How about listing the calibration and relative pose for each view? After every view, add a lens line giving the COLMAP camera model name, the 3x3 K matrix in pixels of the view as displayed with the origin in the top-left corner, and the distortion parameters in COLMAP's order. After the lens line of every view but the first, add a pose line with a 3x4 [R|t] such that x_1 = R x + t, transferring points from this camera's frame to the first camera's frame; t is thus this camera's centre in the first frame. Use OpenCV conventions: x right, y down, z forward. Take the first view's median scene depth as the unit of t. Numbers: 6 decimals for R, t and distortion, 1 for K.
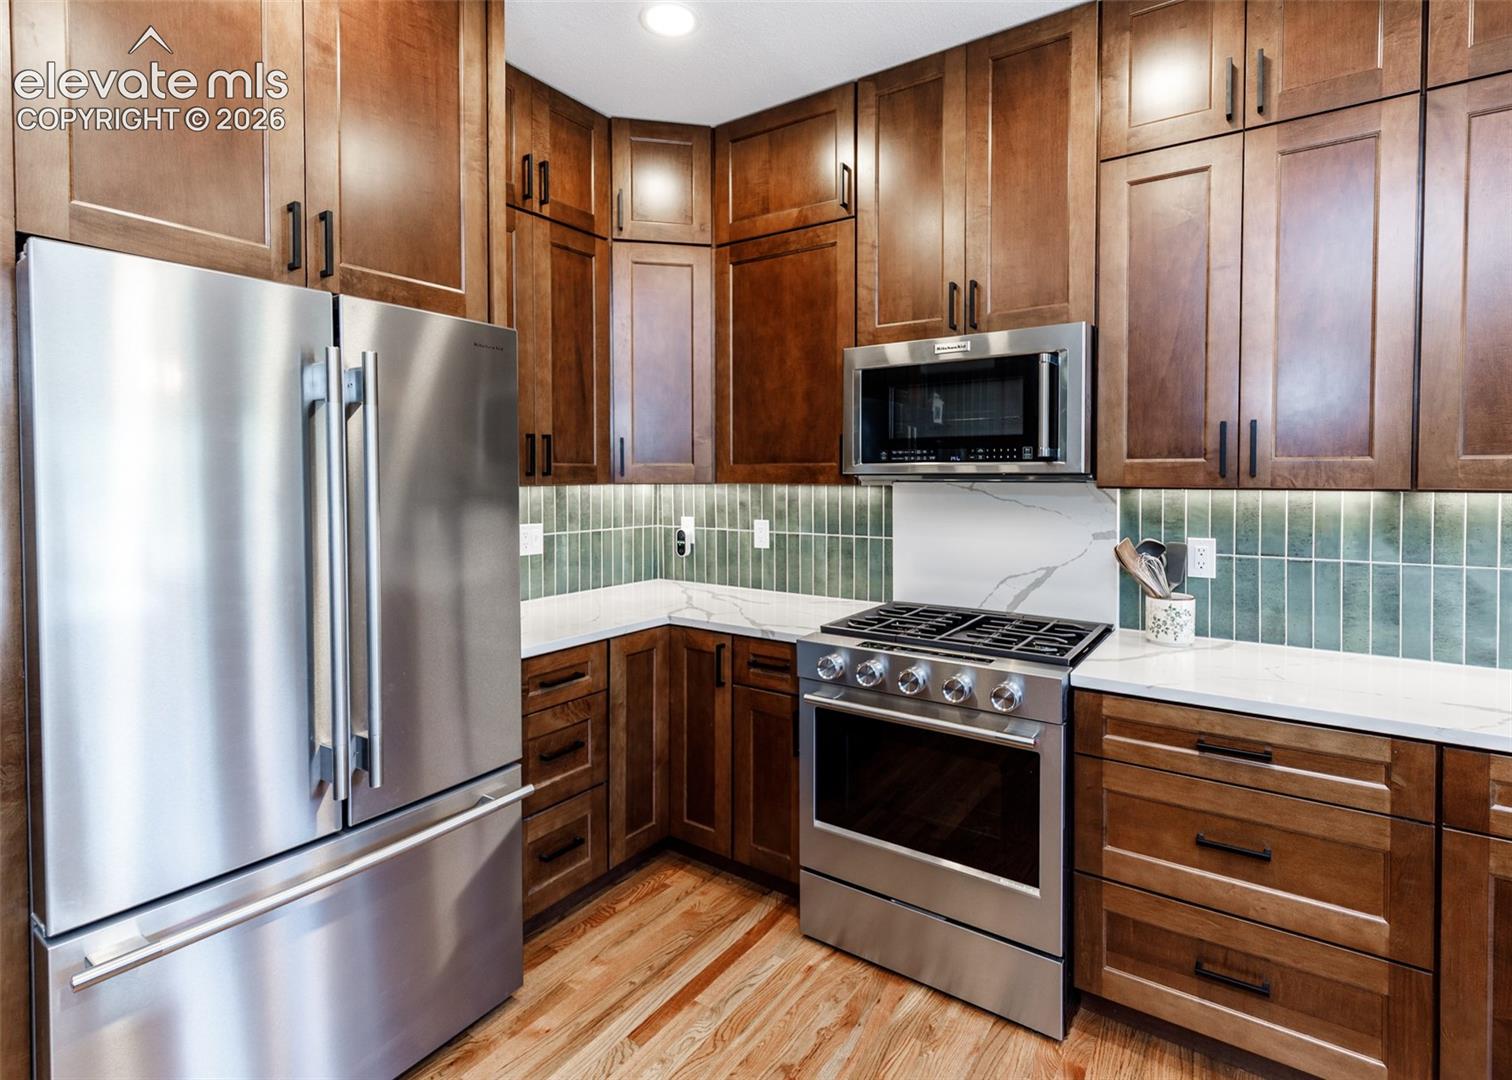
lens RADIAL K [[756.2, 0, 731.5], [0, 756.2, 485.0], [0, 0, 1]] dist [-0.003072, 0.000205]
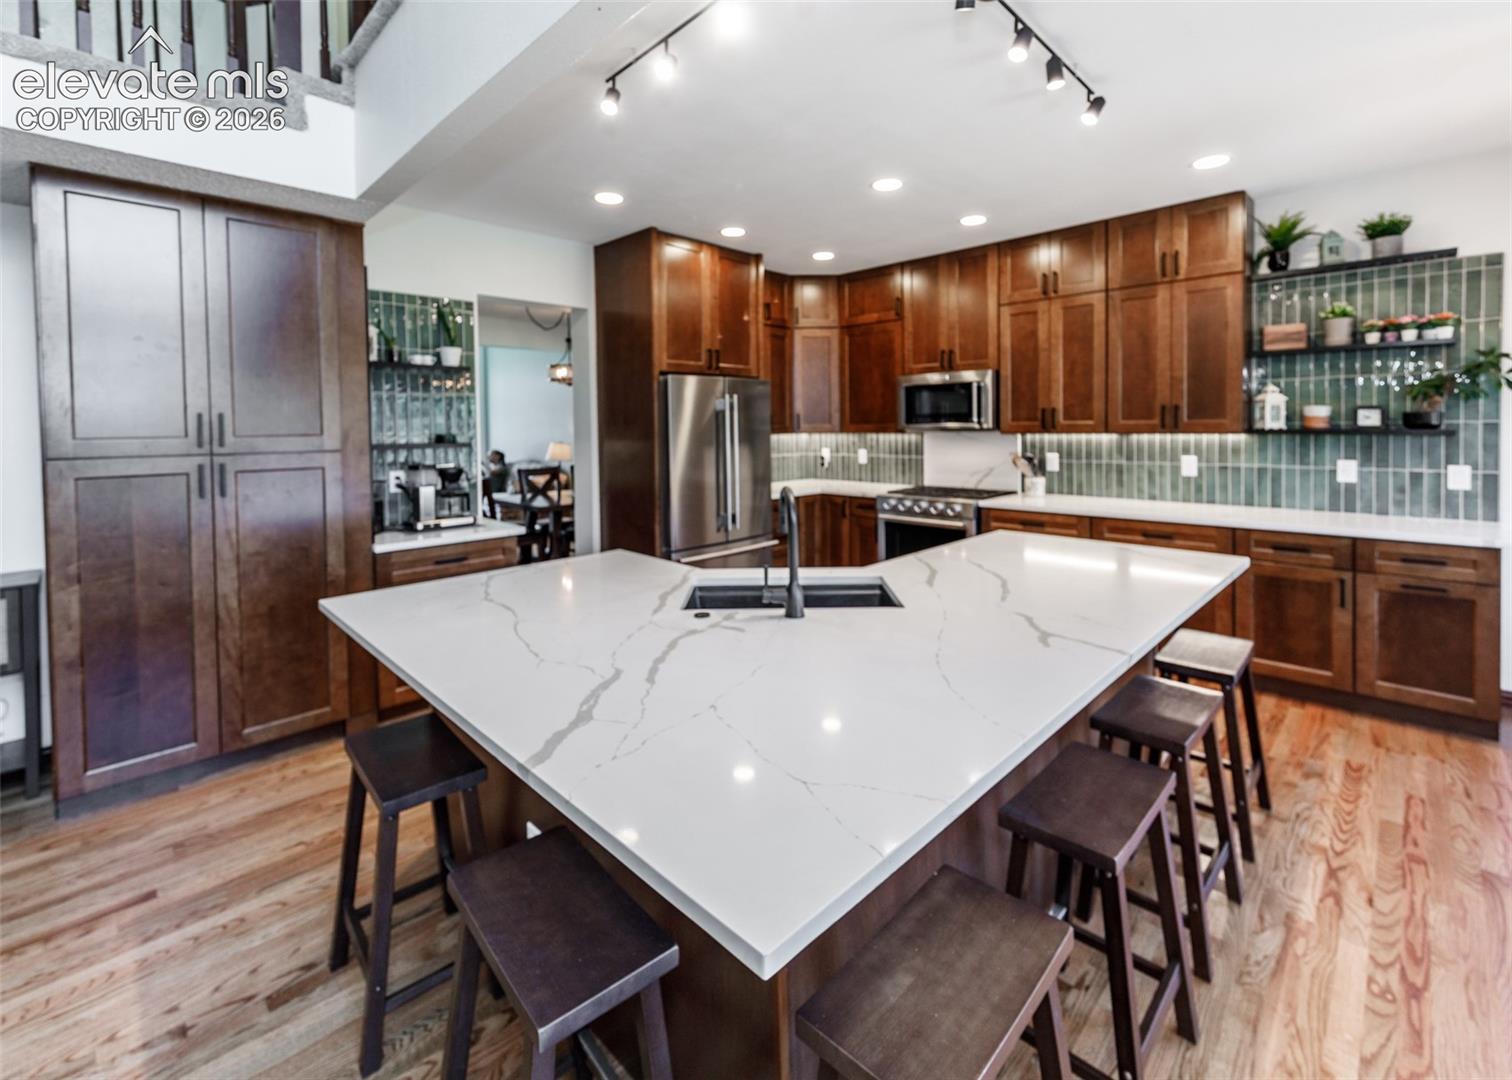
lens RADIAL K [[650.4, 0, 671.5], [0, 650.4, 439.8], [0, 0, 1]] dist [0.001113, 0.000107]
pose [[0.968271, -0.006849, -0.249809, -0.028792], [0.009268, 0.999921, 0.008508, -0.003608], [0.249731, -0.010553, 0.968258, -1.128636]]
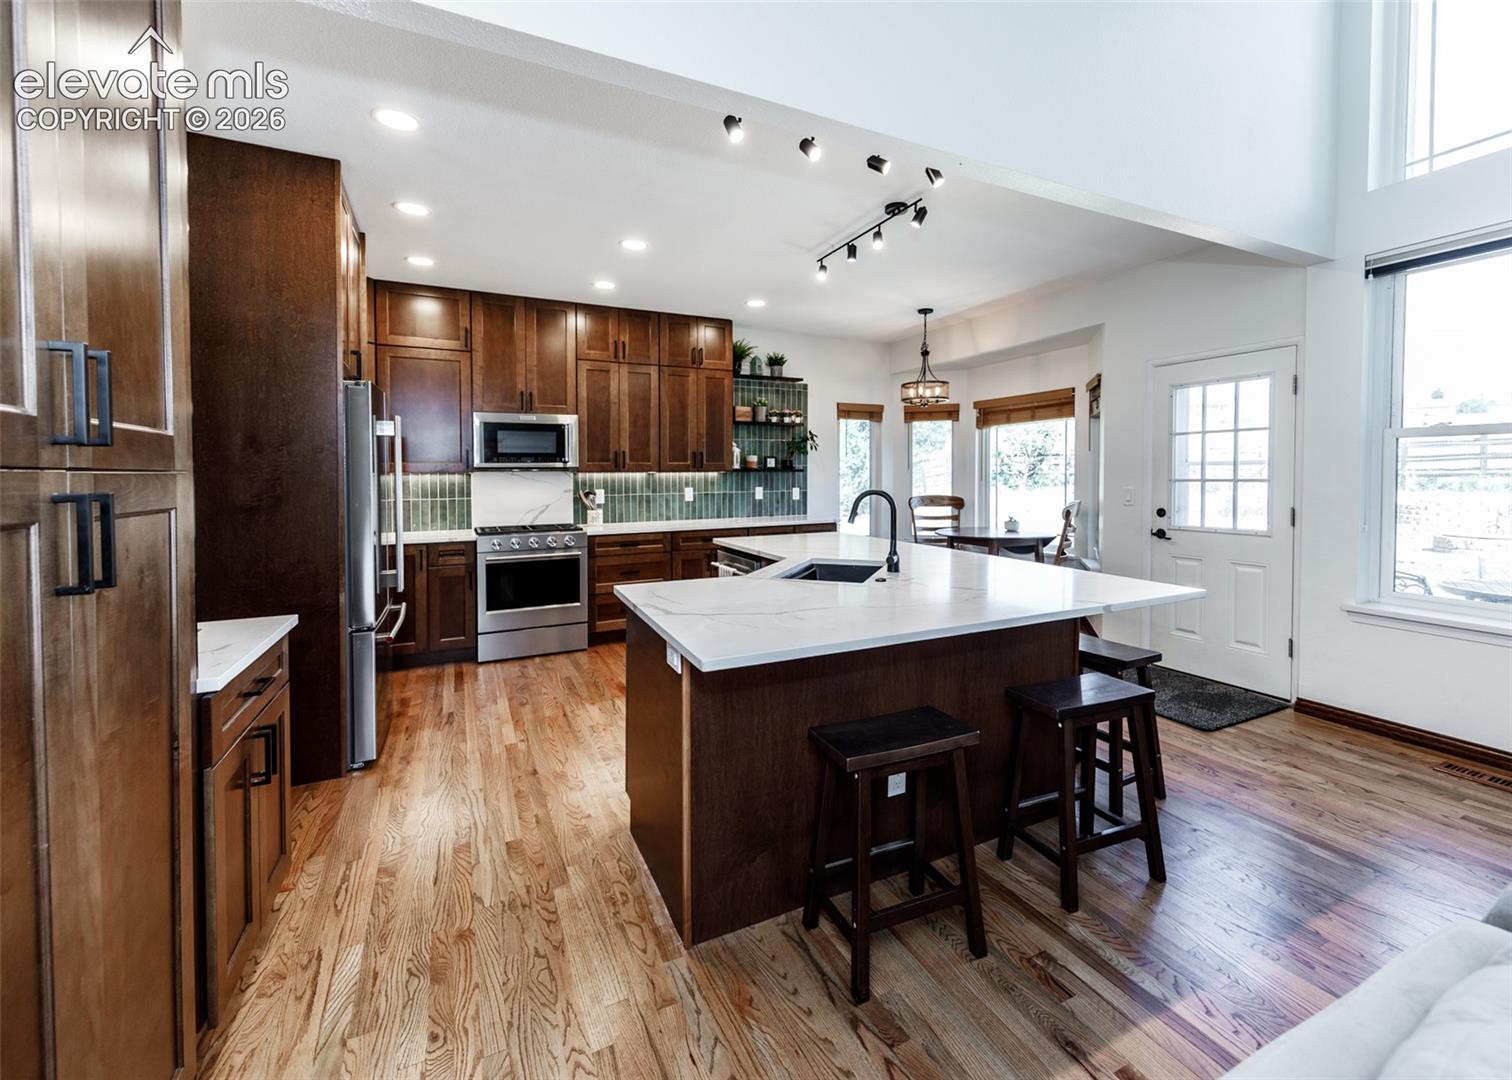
lens RADIAL K [[650.4, 0, 769.5], [0, 650.4, 491.8], [0, 0, 1]] dist [0.001113, 0.000107]
pose [[0.487042, -0.027375, 0.872949, -1.069851], [0.017471, 0.999614, 0.021600, 0.030206], [-0.873204, 0.004731, 0.487333, -0.678808]]
